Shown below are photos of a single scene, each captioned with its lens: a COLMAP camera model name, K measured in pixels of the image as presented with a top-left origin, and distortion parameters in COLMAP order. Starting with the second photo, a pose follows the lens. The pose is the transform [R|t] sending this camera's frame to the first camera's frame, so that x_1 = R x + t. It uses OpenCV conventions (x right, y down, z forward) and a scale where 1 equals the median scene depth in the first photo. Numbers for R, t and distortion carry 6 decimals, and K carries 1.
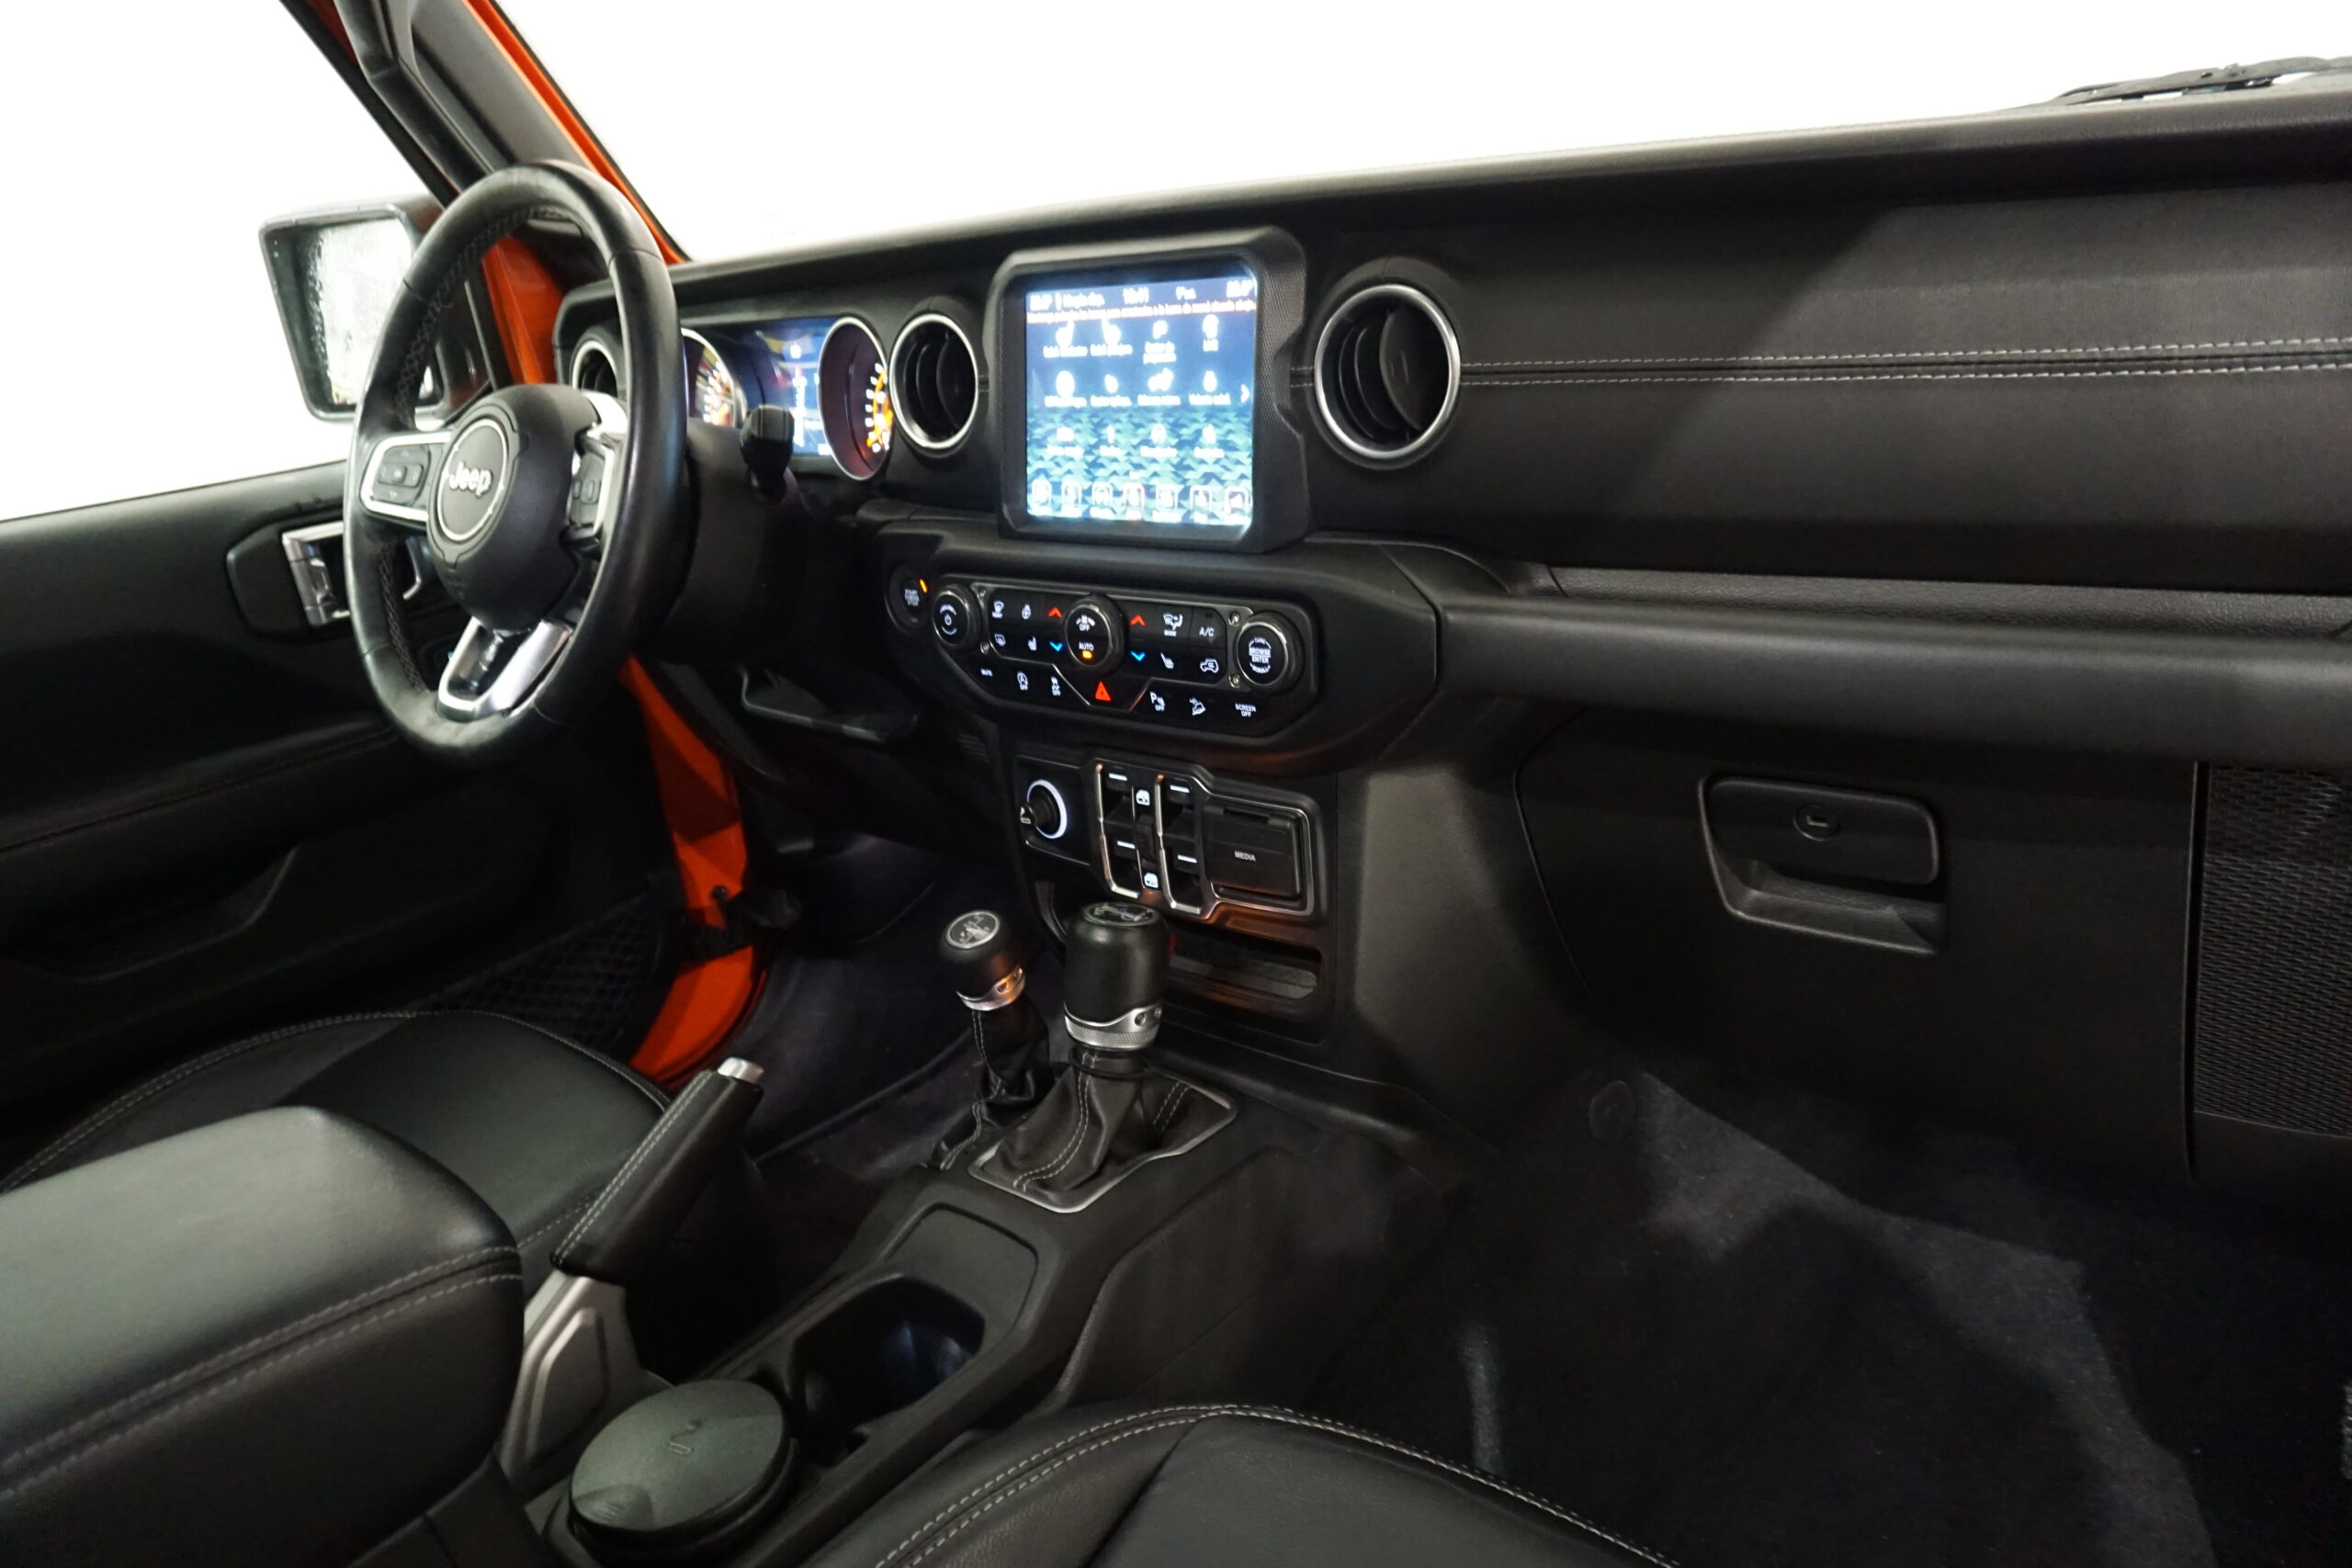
lens RADIAL K [[1572.1, 0, 1165.4], [0, 1572.1, 796.5], [0, 0, 1]] dist [-0.019369, 0.017398]
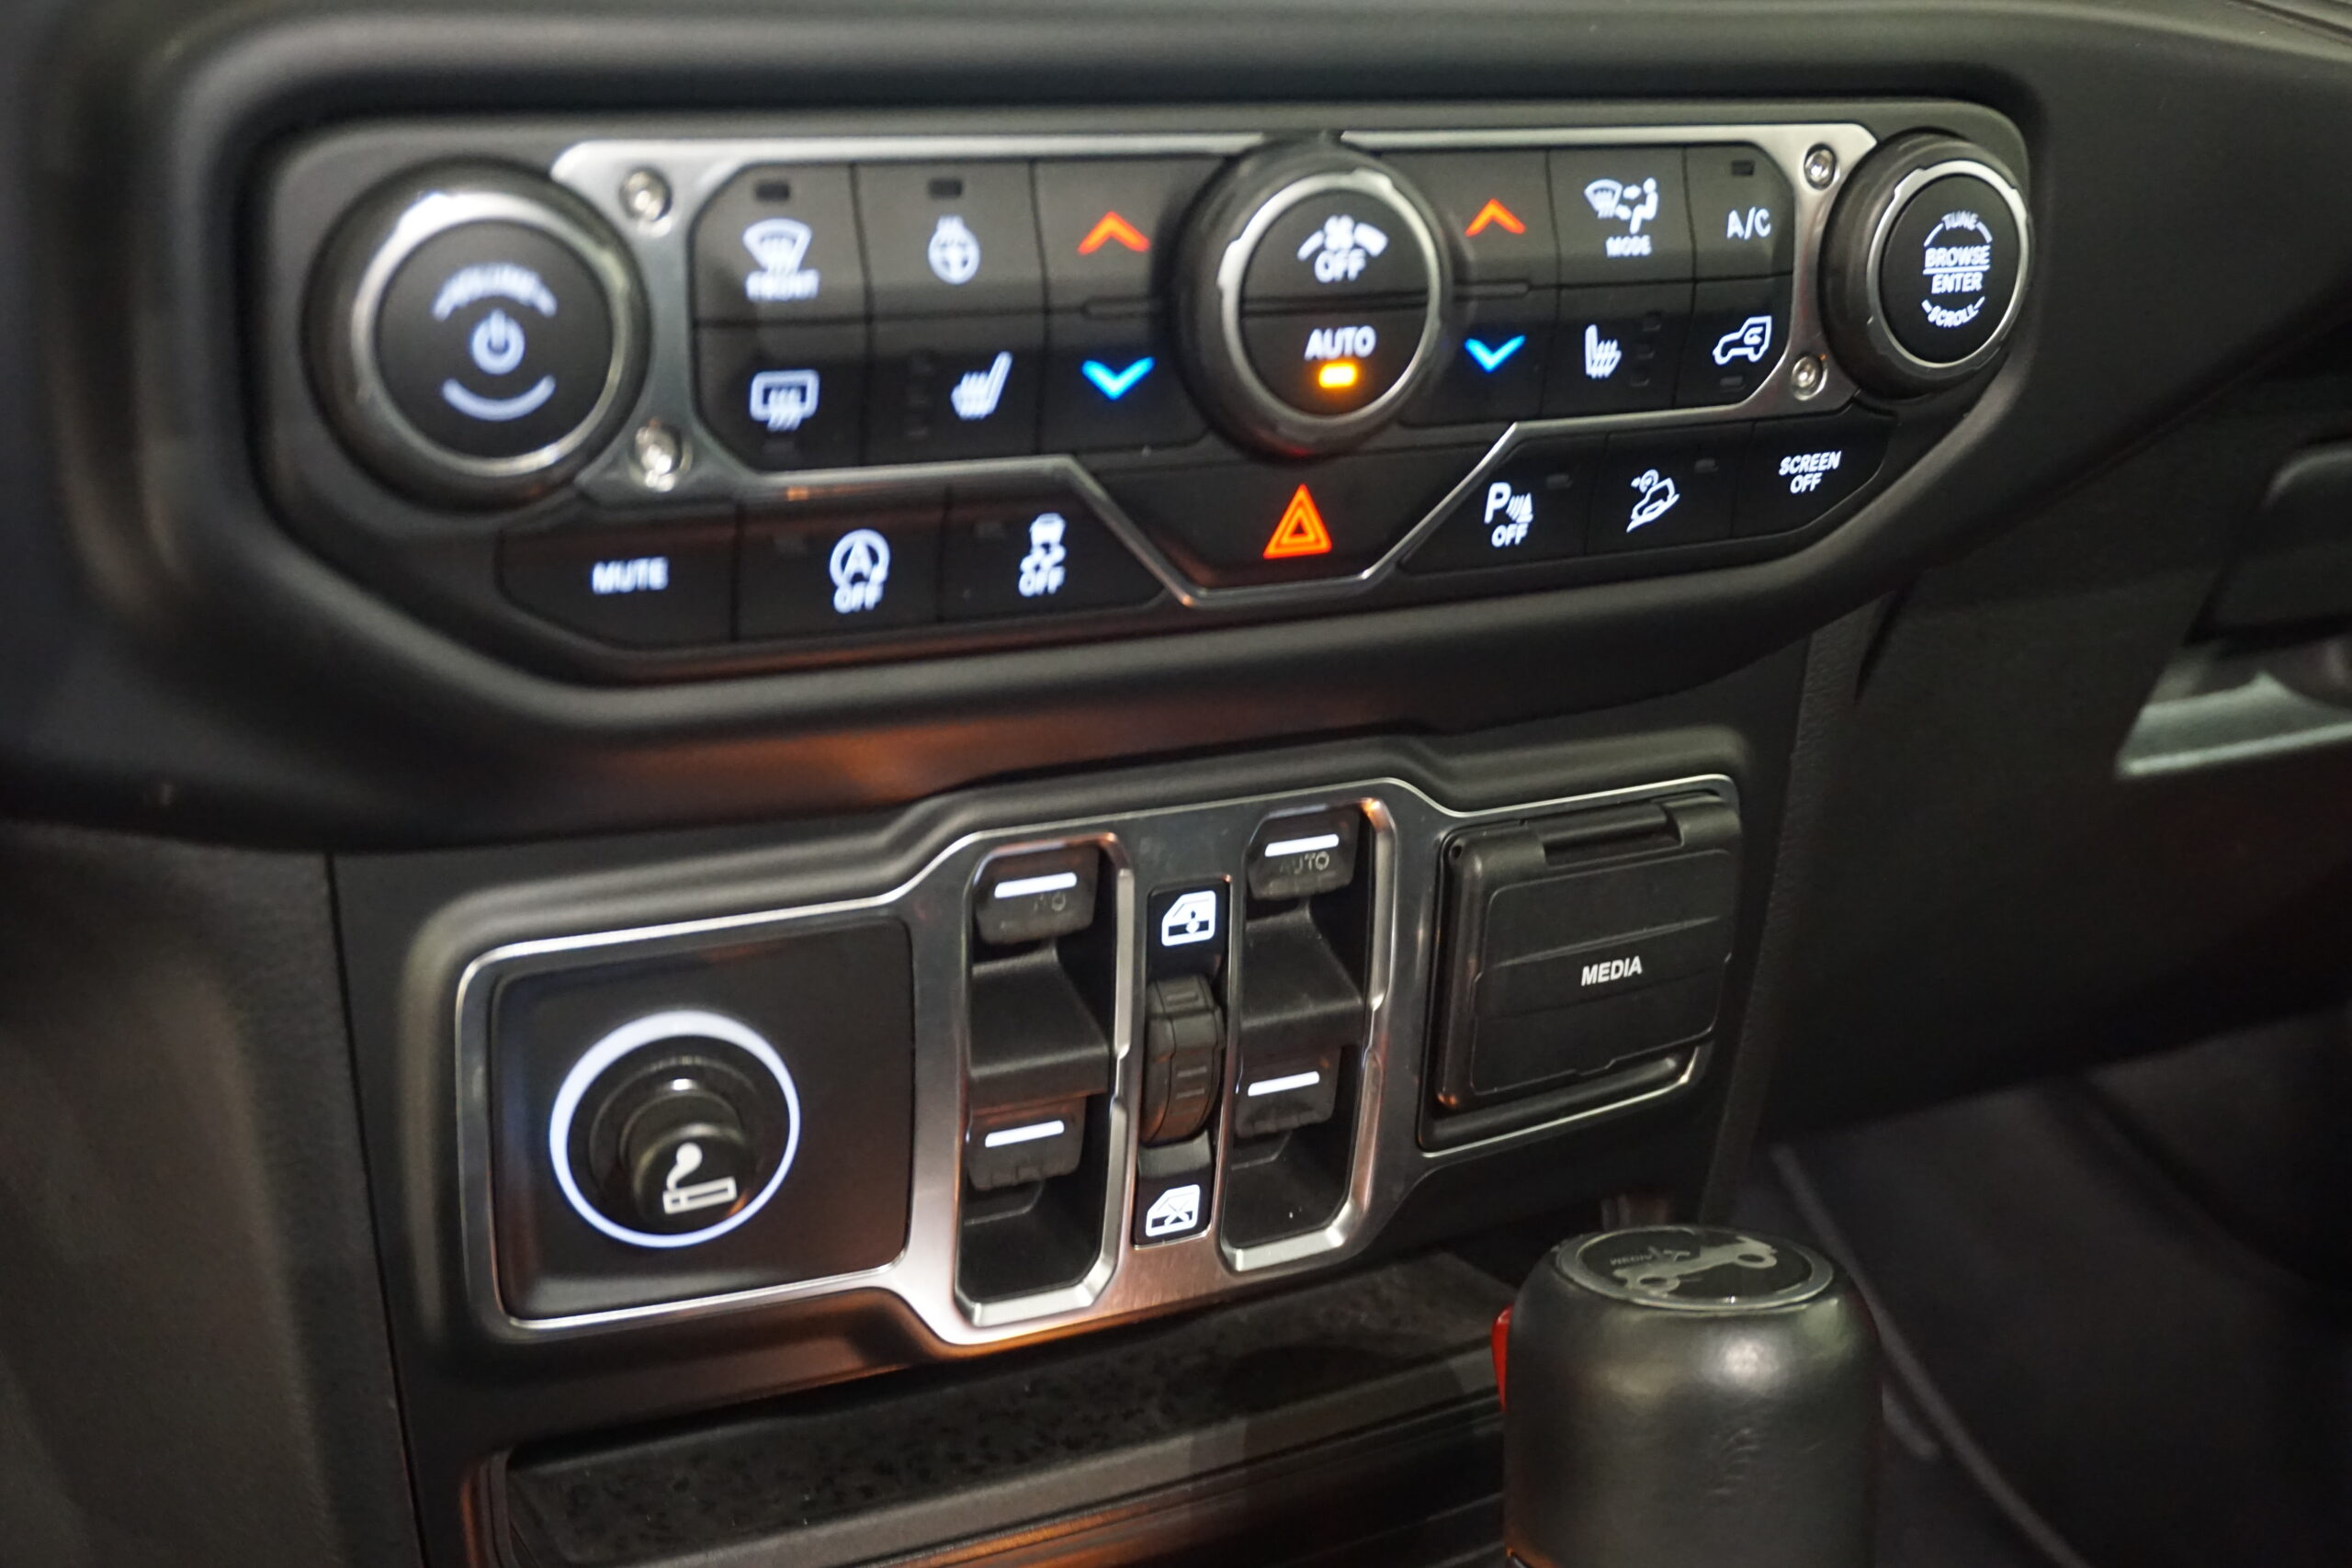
lens RADIAL K [[2857.3, 0, 1181.6], [0, 2857.3, 776.9], [0, 0, 1]] dist [0.023883, 0.000000]
pose [[0.341473, -0.208976, 0.916365, -0.503440], [0.228937, 0.964097, 0.134551, -0.097641], [-0.911583, 0.163845, 0.377055, 0.877824]]
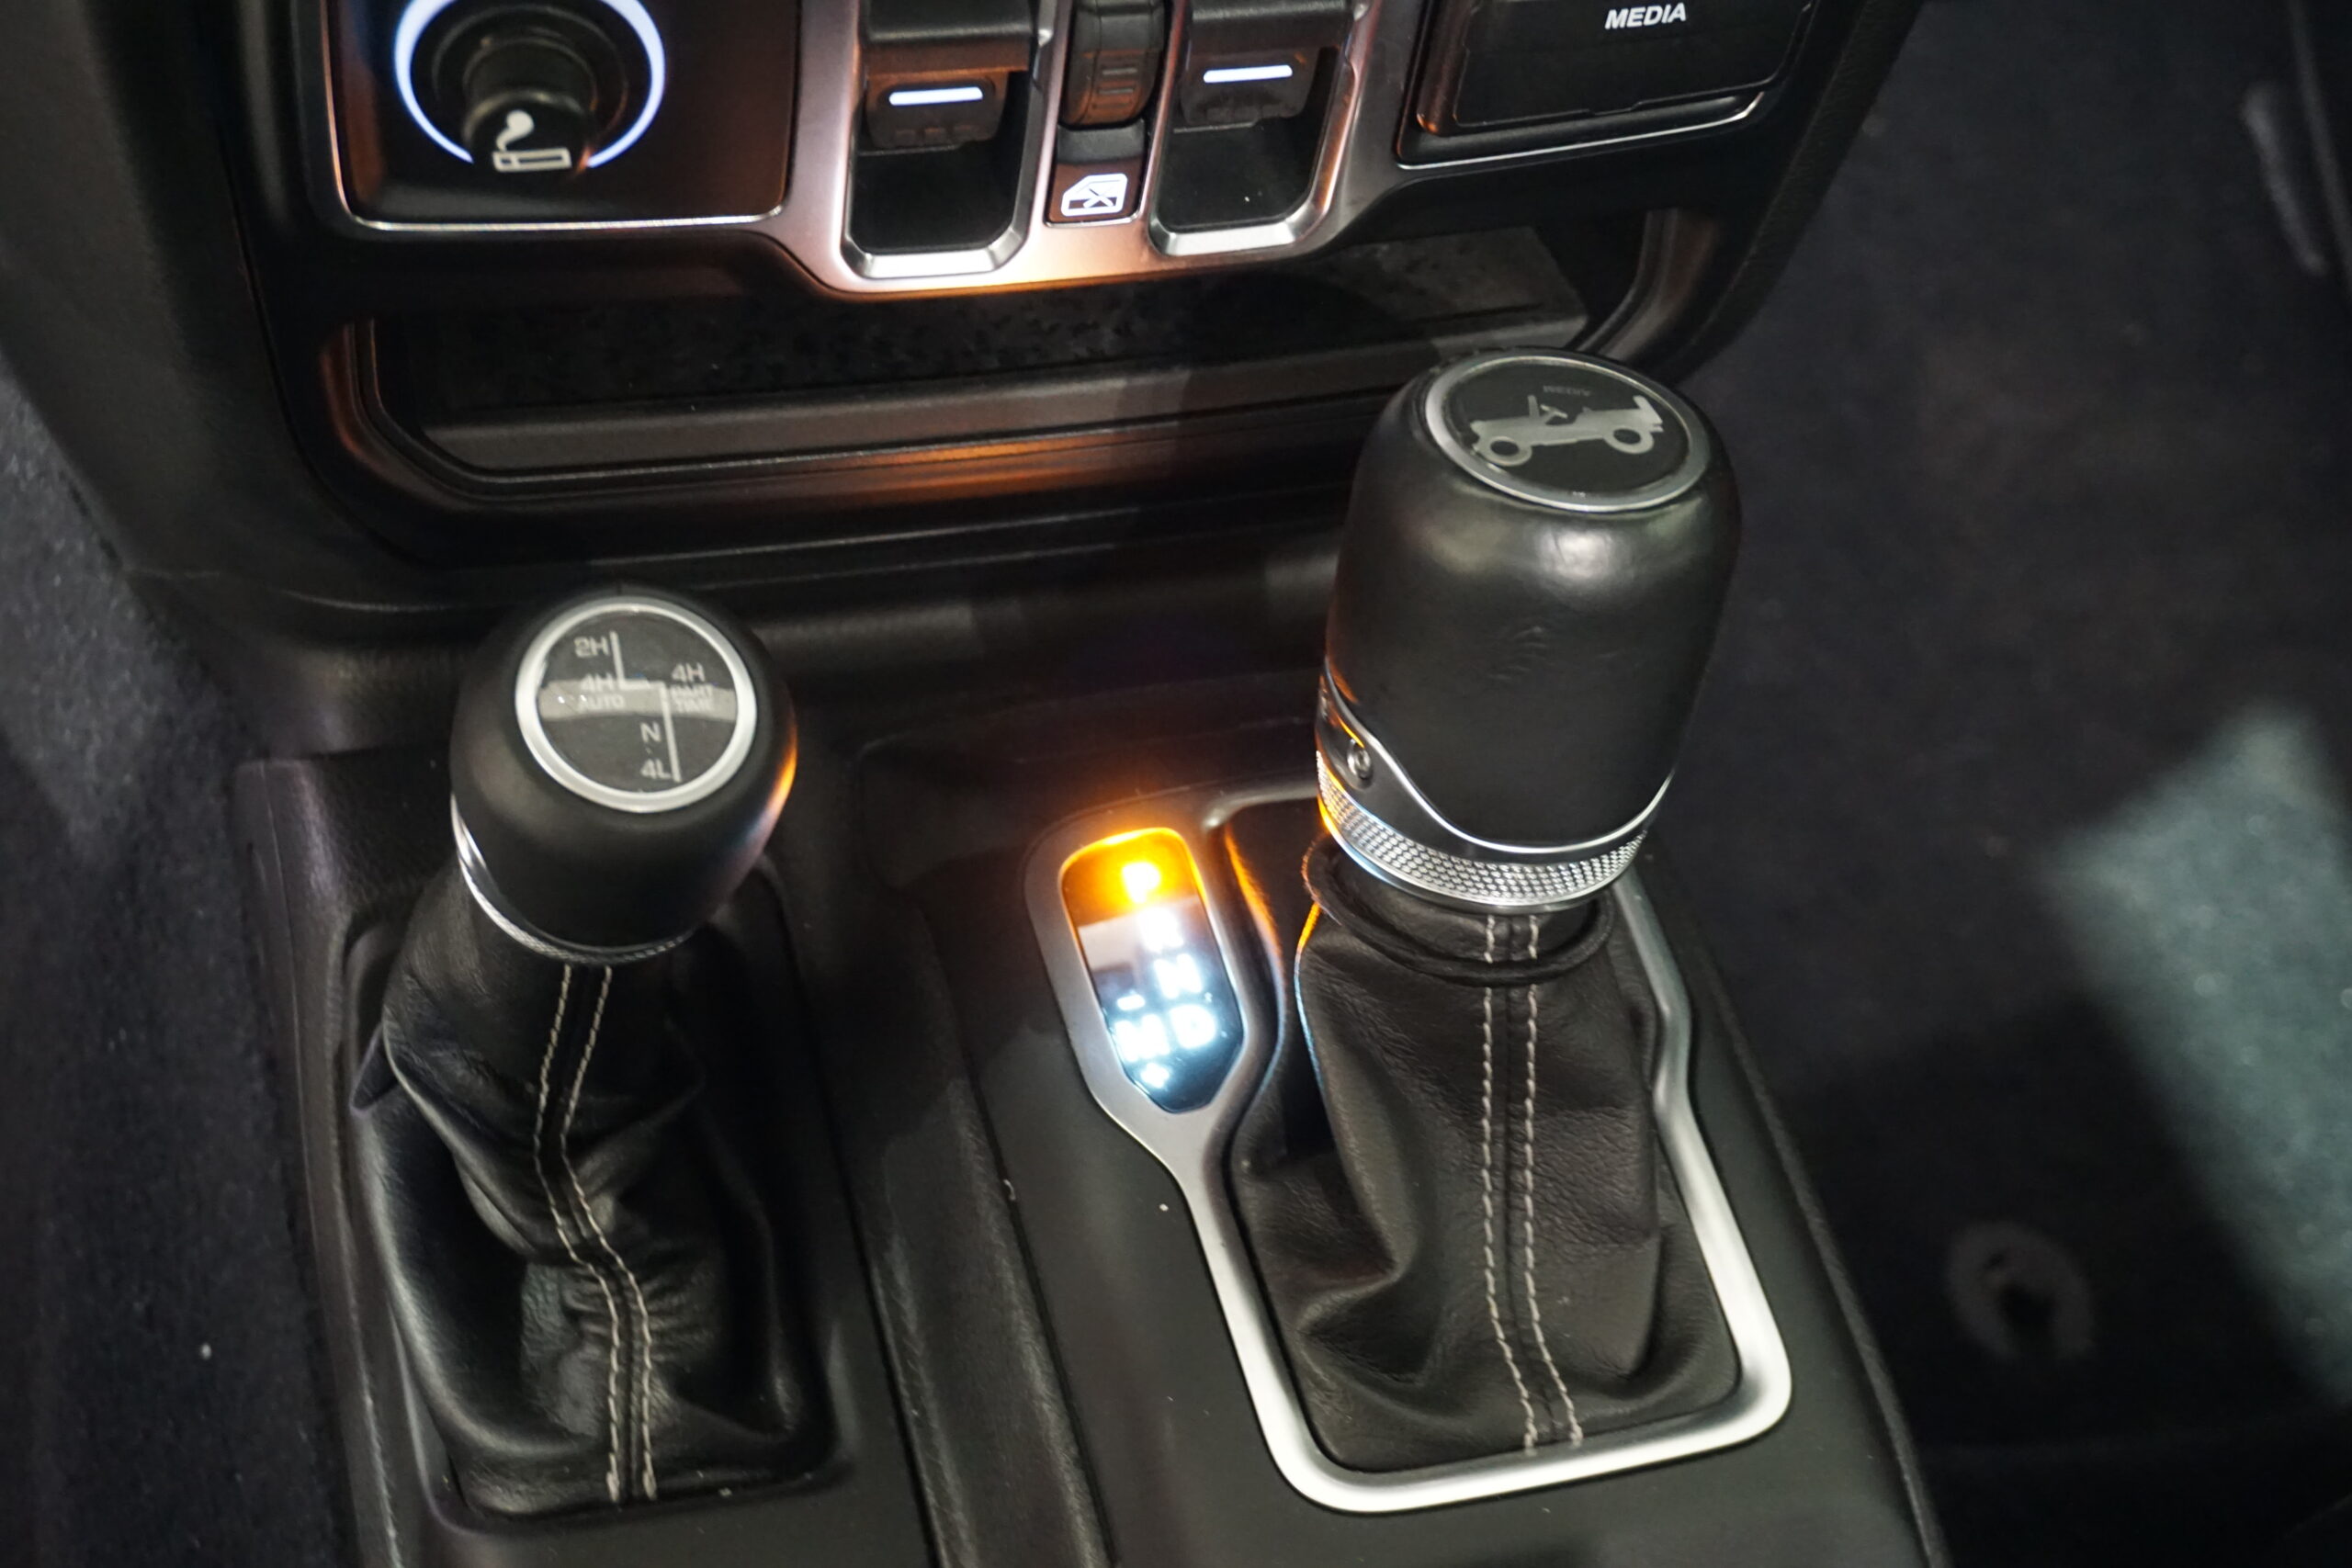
lens RADIAL K [[3548.9, 0, 1164.6], [0, 3548.9, 793.8], [0, 0, 1]] dist [0.038465, 0.000000]
pose [[0.531516, -0.531168, 0.659812, -0.480338], [0.102269, 0.813497, 0.572506, -0.217306], [-0.840852, -0.236818, 0.486709, 0.757721]]
